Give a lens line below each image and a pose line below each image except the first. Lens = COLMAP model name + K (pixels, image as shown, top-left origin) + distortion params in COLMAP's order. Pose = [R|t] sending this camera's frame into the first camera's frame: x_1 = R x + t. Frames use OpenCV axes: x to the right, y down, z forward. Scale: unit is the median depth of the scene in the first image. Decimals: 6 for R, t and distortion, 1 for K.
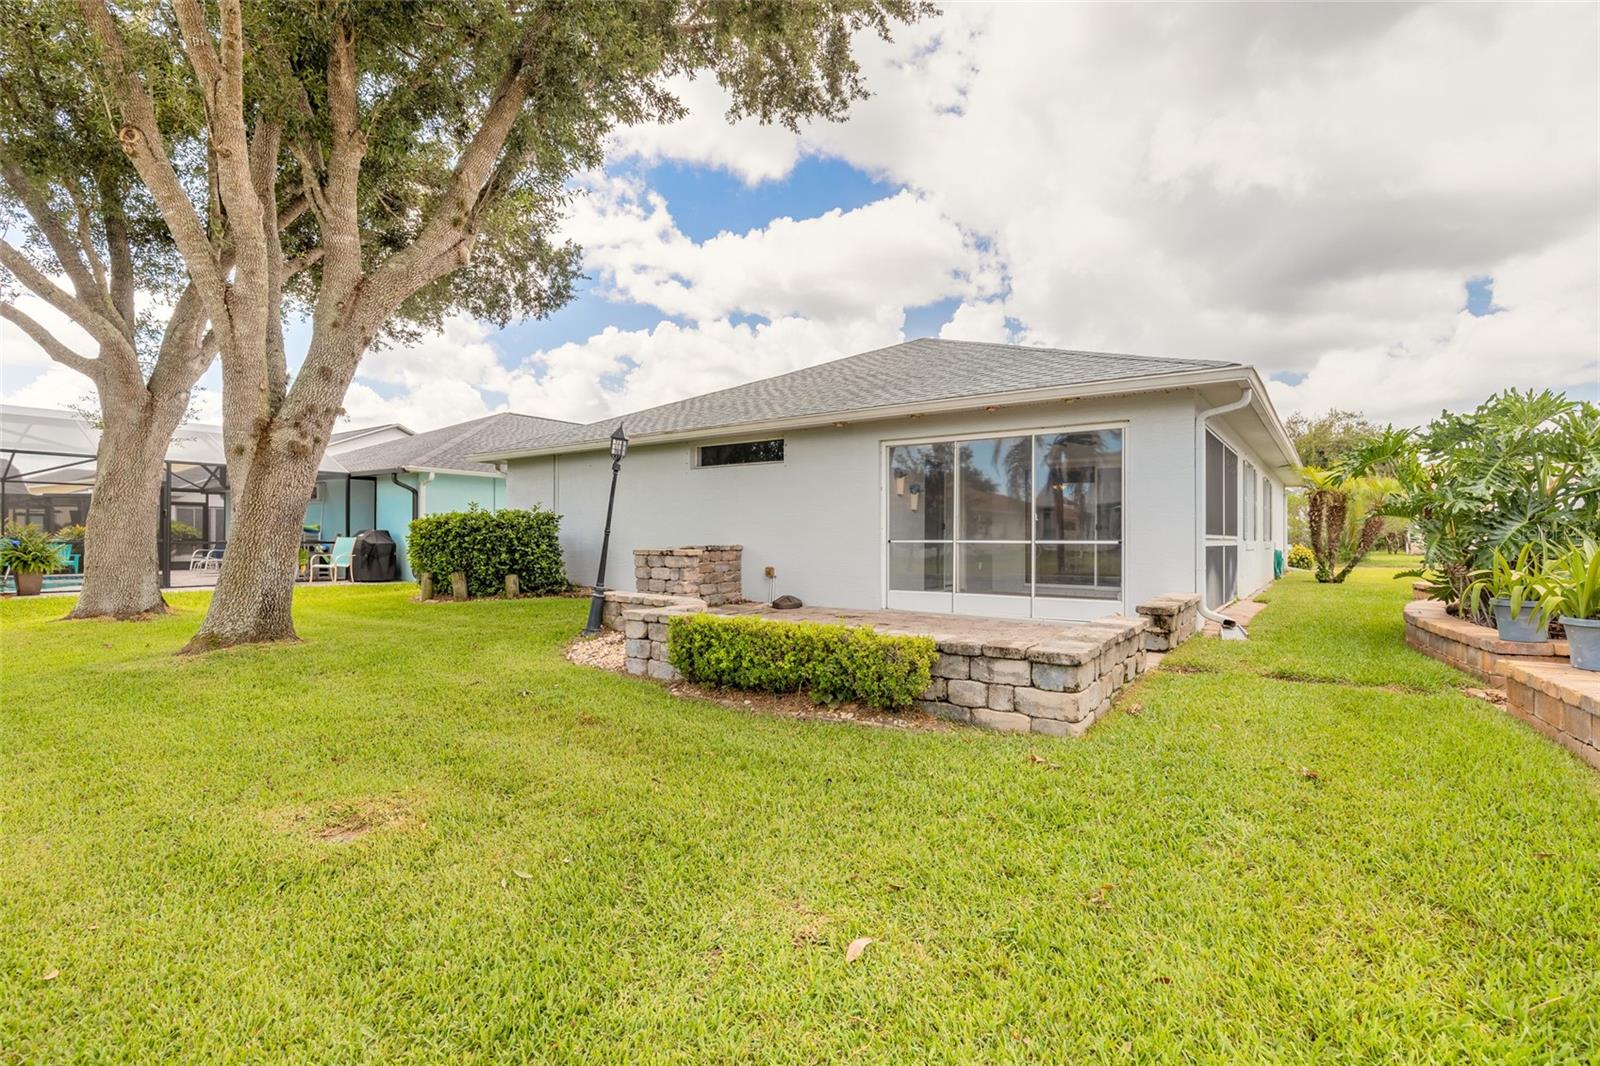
lens RADIAL K [[785.9, 0, 800.0], [0, 785.9, 533.0], [0, 0, 1]] dist [-0.004892, -0.000665]
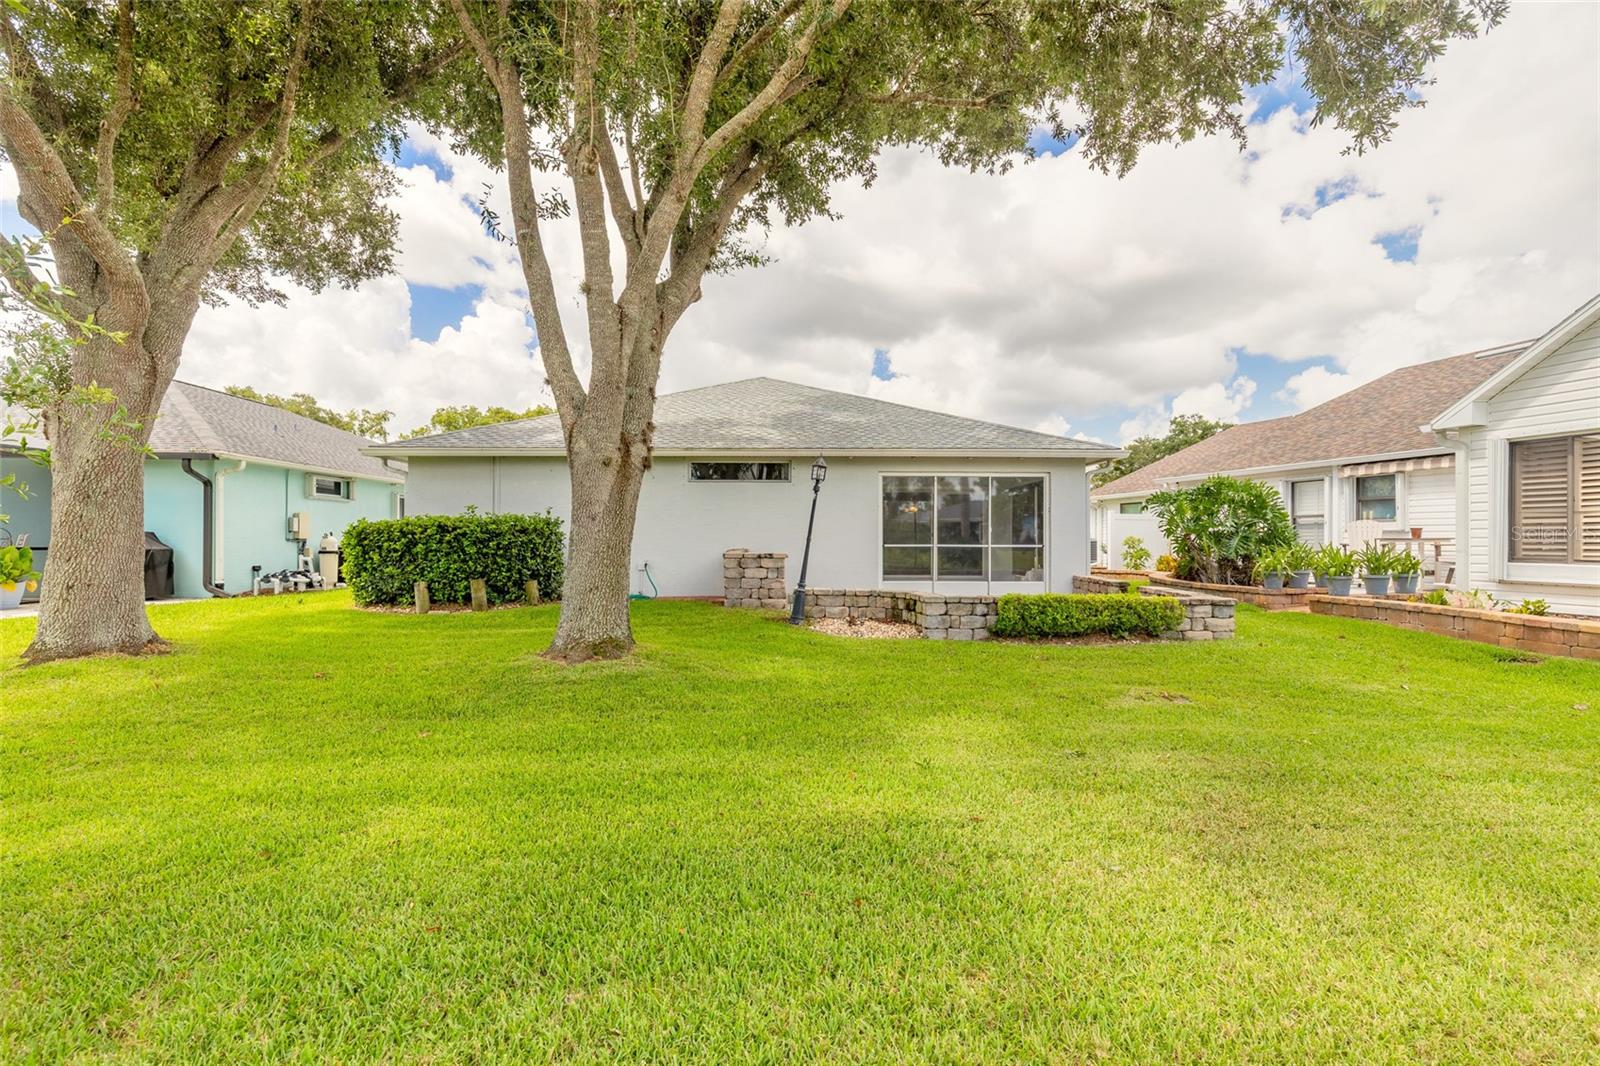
lens RADIAL K [[780.3, 0, 800.0], [0, 780.3, 533.0], [0, 0, 1]] dist [0.002294, 0.000266]
pose [[0.787588, 0.005609, 0.616177, -0.774442], [-0.005879, 0.999981, -0.001587, -0.007492], [-0.616174, -0.002372, 0.787606, 0.019254]]
